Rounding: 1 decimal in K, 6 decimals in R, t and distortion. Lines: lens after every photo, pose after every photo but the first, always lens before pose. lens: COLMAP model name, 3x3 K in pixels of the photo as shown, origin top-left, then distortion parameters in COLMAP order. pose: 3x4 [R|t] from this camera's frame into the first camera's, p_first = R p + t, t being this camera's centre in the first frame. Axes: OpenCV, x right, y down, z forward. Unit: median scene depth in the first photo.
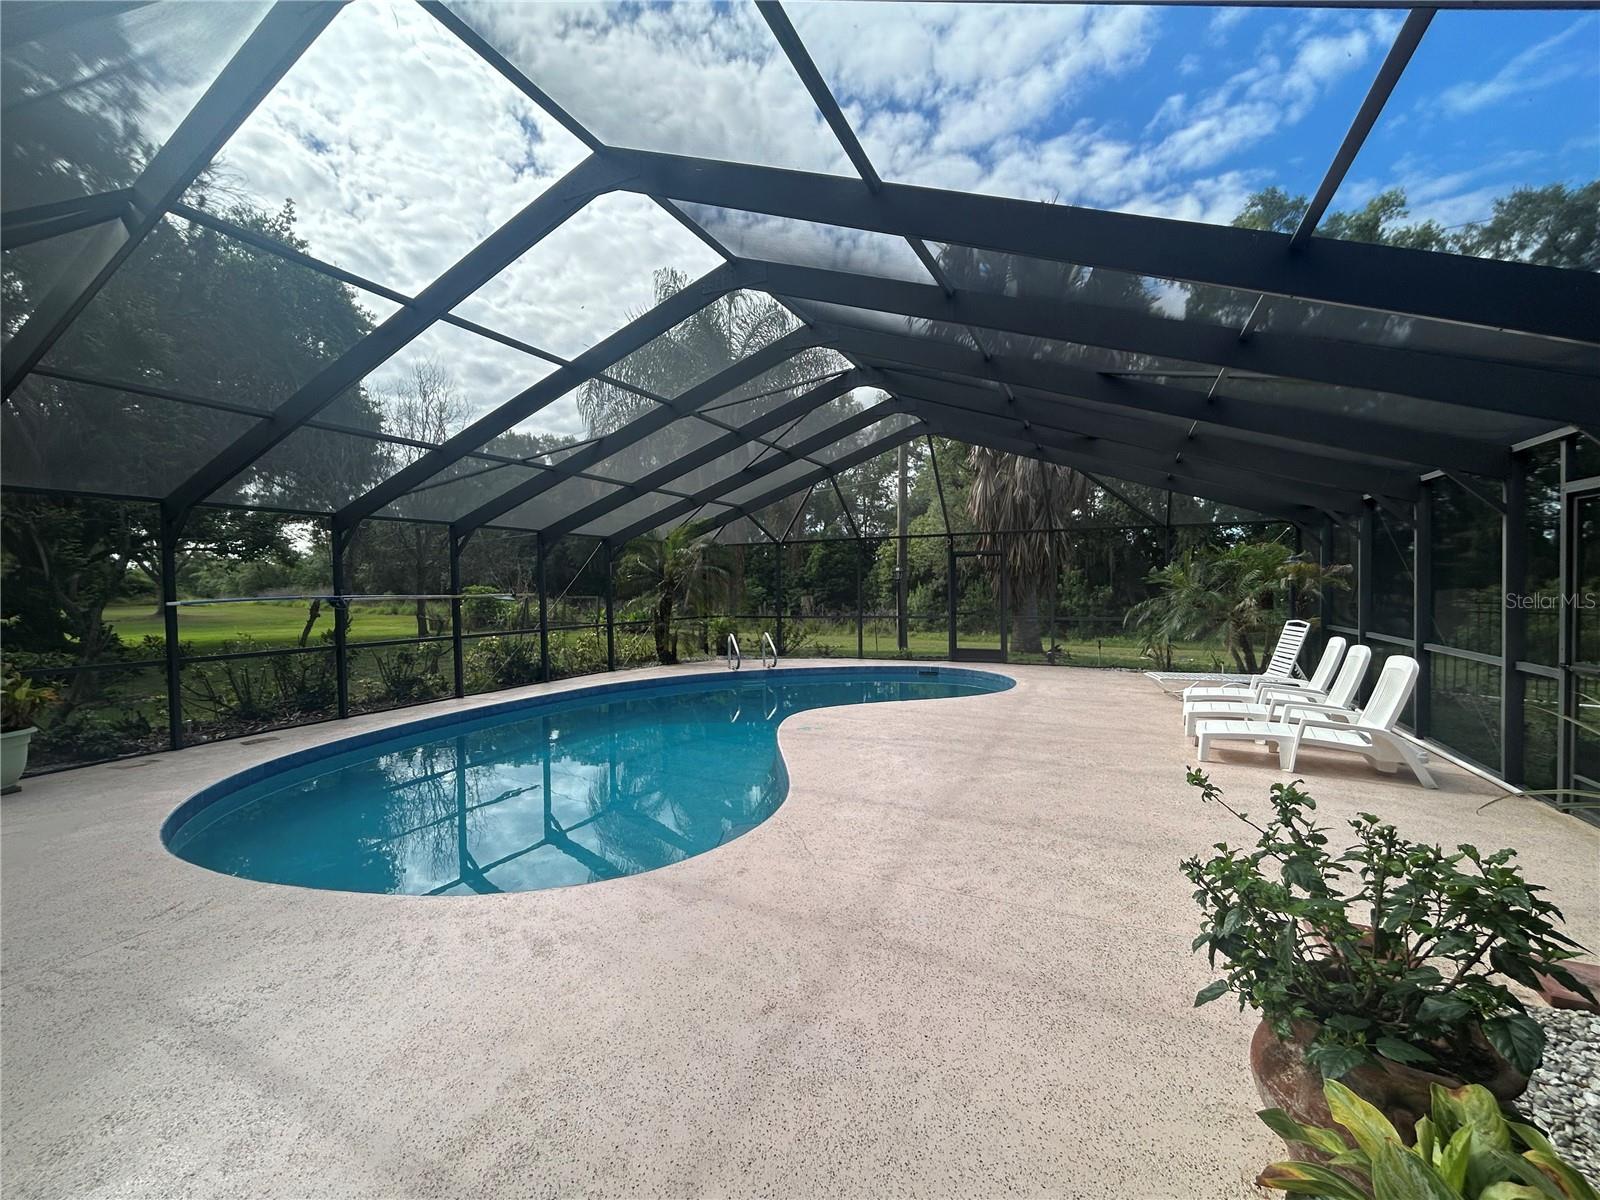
lens RADIAL K [[684.8, 0, 797.1], [0, 684.8, 596.4], [0, 0, 1]] dist [0.001123, 0.000166]
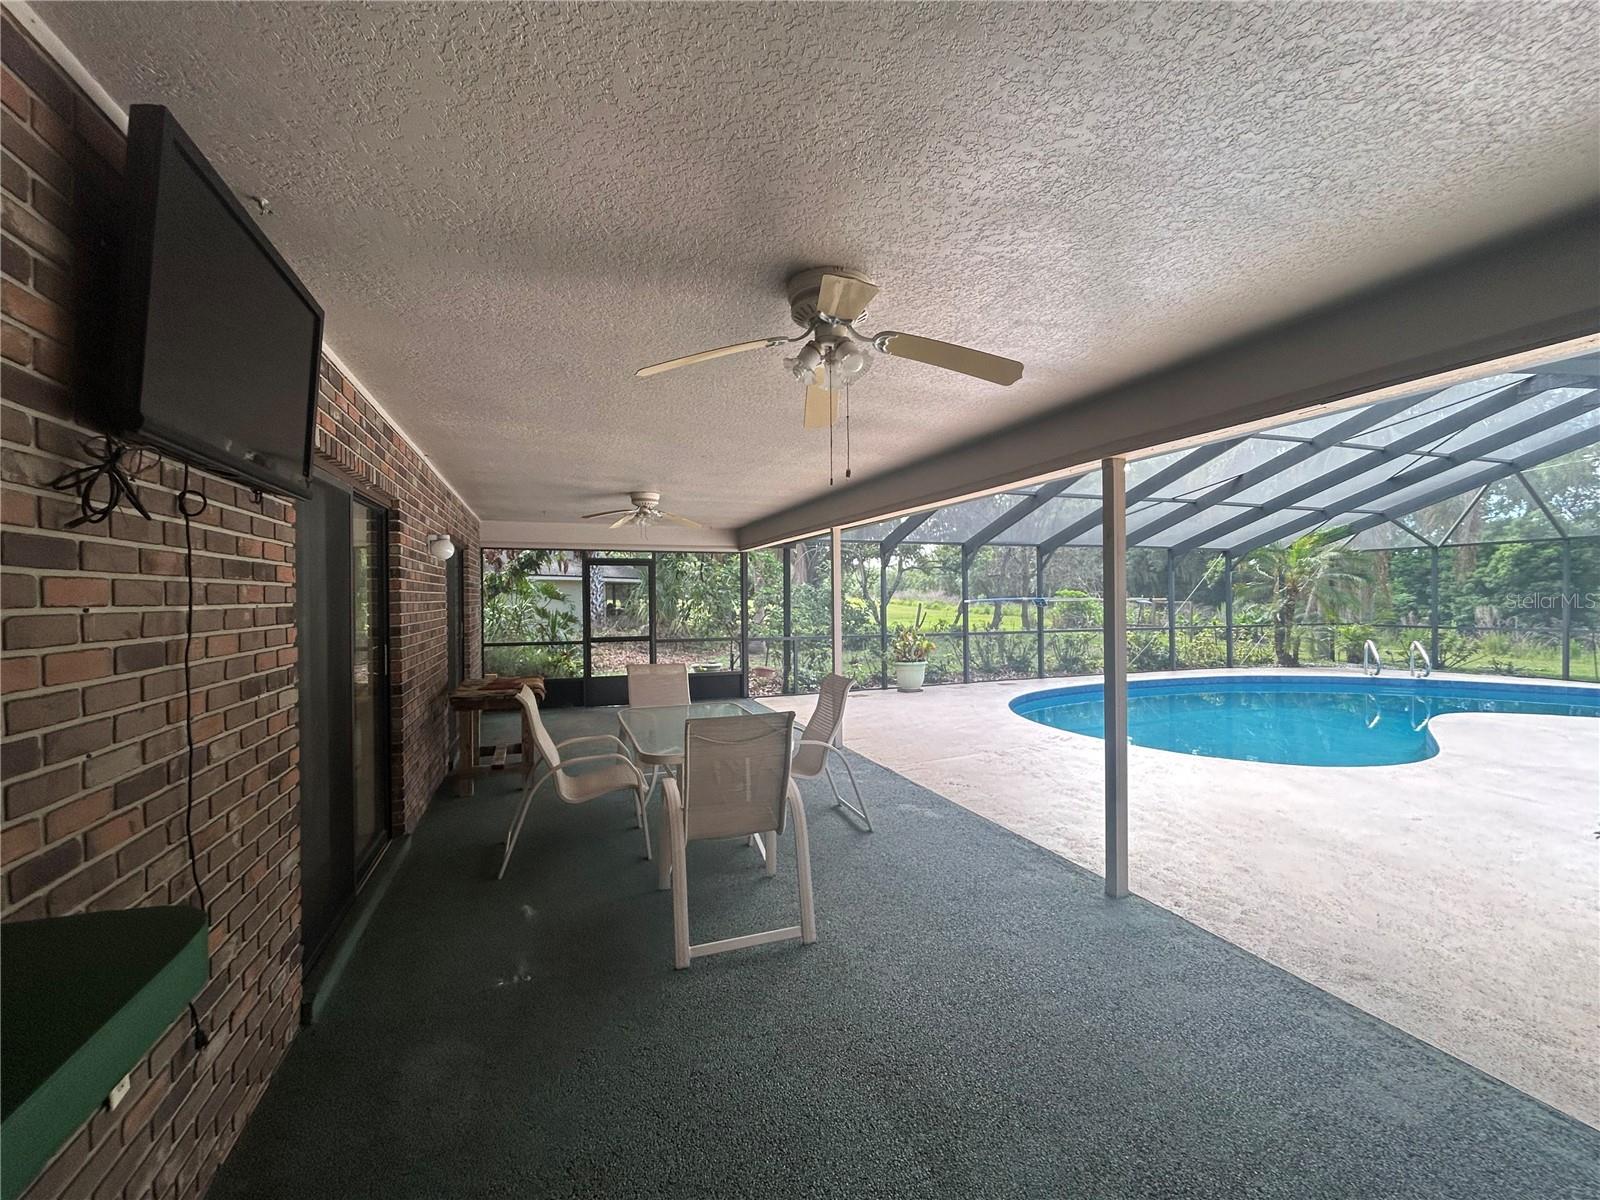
lens RADIAL K [[684.8, 0, 797.1], [0, 684.8, 596.4], [0, 0, 1]] dist [0.001123, 0.000166]
pose [[0.711356, 0.012433, -0.702722, 0.011842], [-0.016299, 0.999866, 0.001190, 0.001577], [0.702643, 0.010607, 0.711463, -0.282290]]
